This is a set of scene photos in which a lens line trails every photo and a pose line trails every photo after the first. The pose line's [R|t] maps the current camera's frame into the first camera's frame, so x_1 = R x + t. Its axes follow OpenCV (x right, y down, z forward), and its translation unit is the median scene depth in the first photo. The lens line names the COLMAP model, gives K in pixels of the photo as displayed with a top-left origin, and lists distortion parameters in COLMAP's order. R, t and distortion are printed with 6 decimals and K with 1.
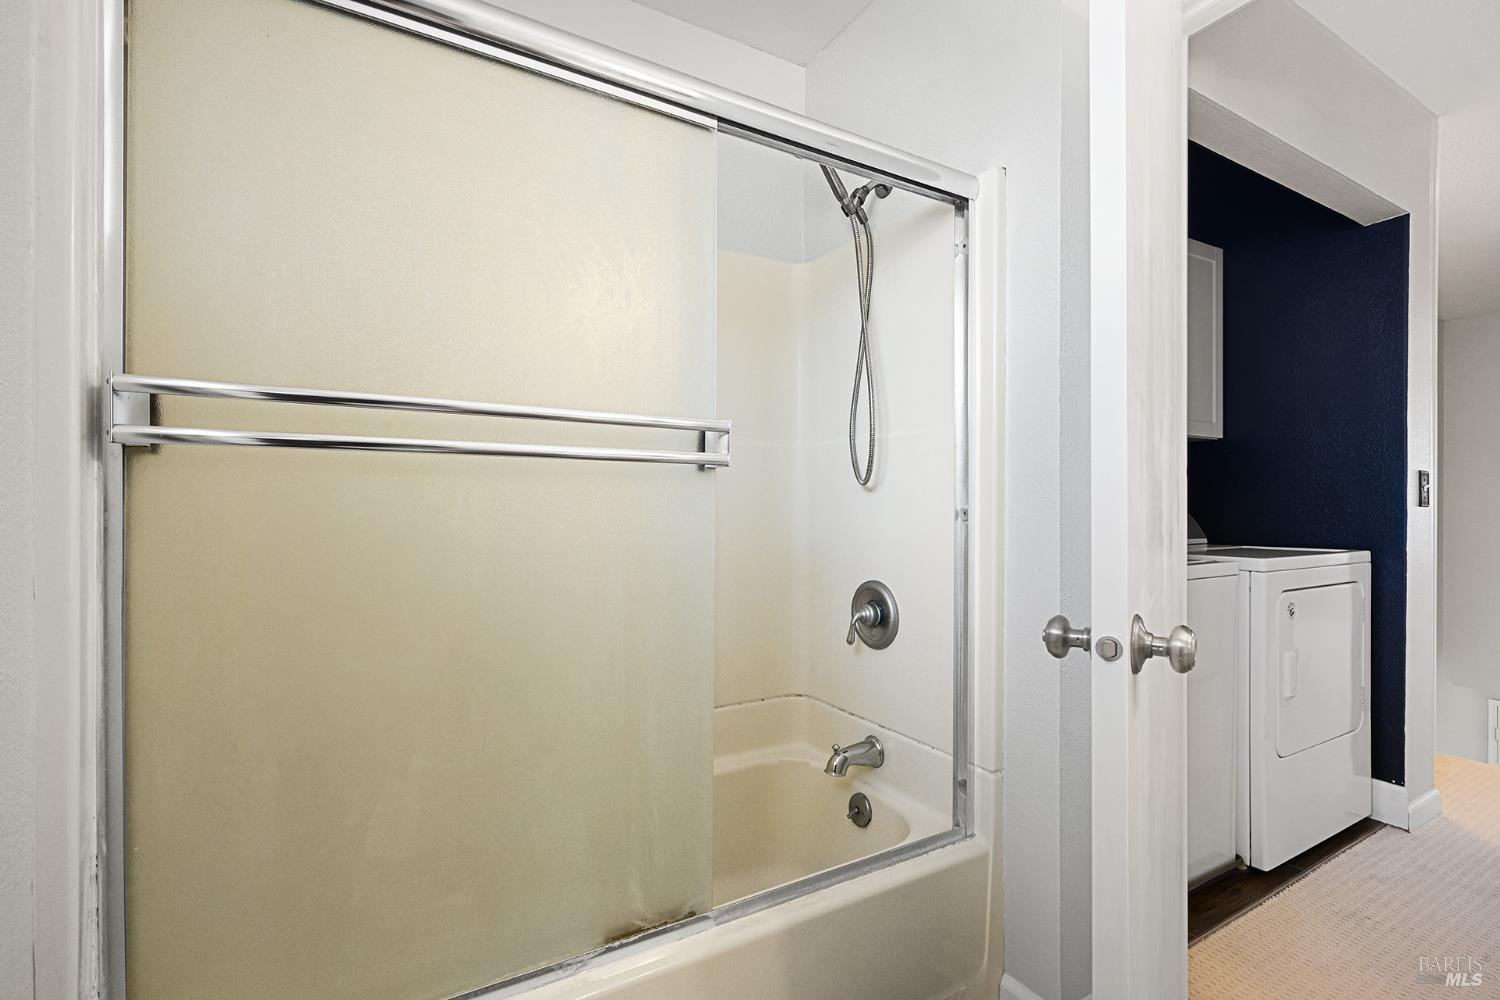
lens RADIAL K [[690.1, 0, 740.7], [0, 690.1, 505.1], [0, 0, 1]] dist [0.001187, -0.001744]
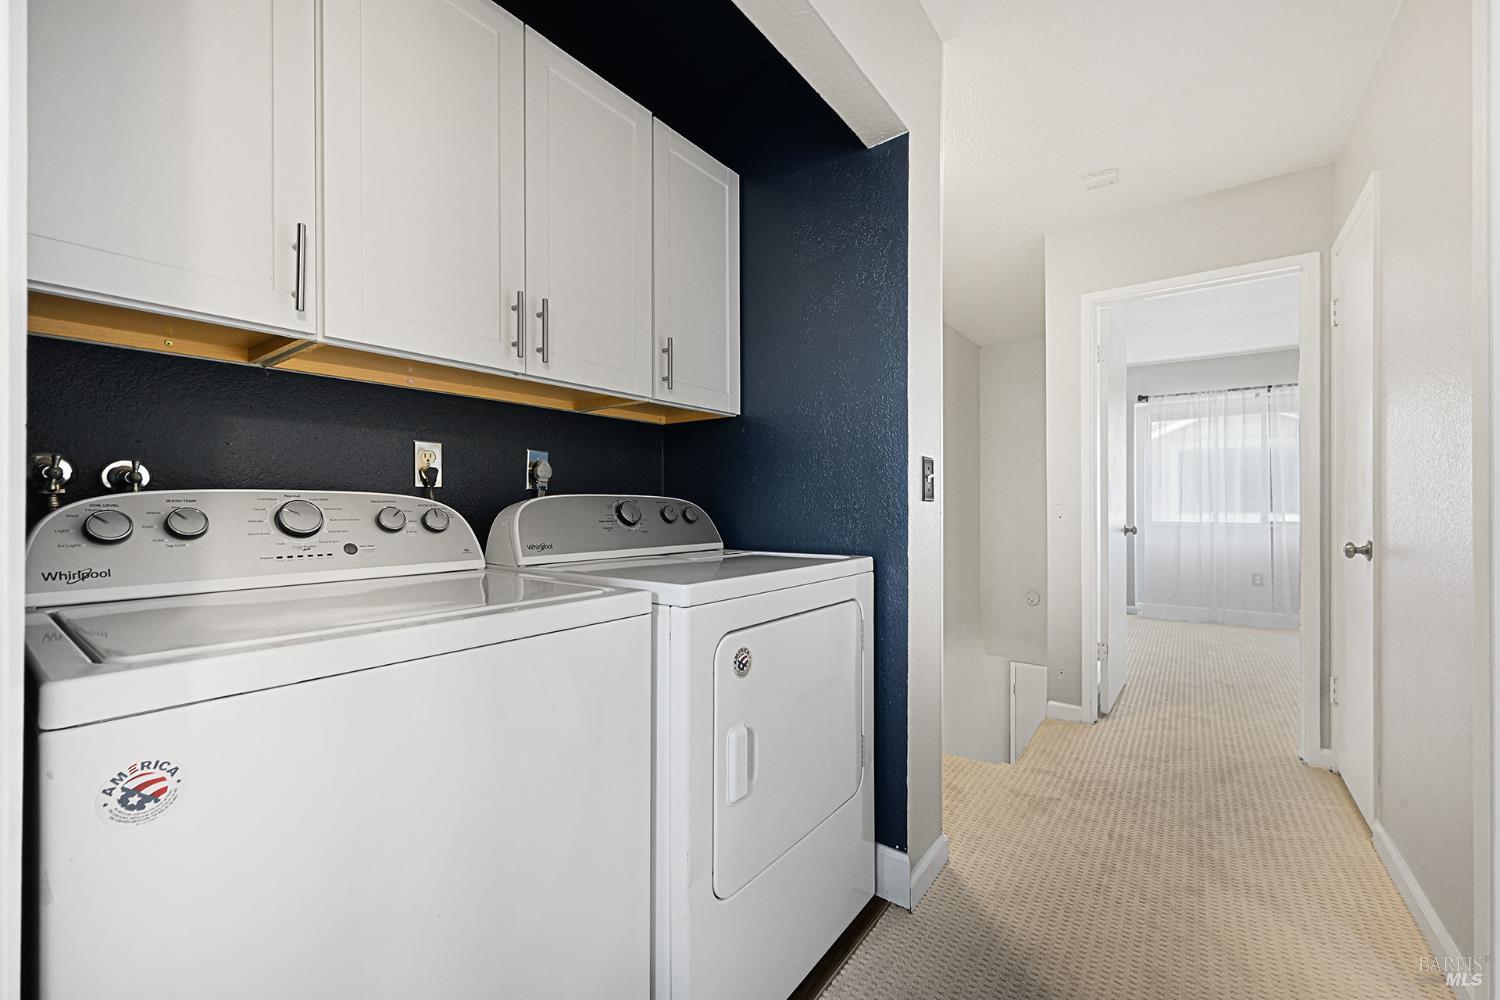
lens RADIAL K [[597.4, 0, 751.5], [0, 597.4, 498.9], [0, 0, 1]] dist [0.002021, -0.000839]
pose [[0.920237, 0.002433, 0.391355, 0.517033], [-0.000148, 0.999983, -0.005869, 0.004099], [-0.391362, 0.005342, 0.920221, 0.425954]]
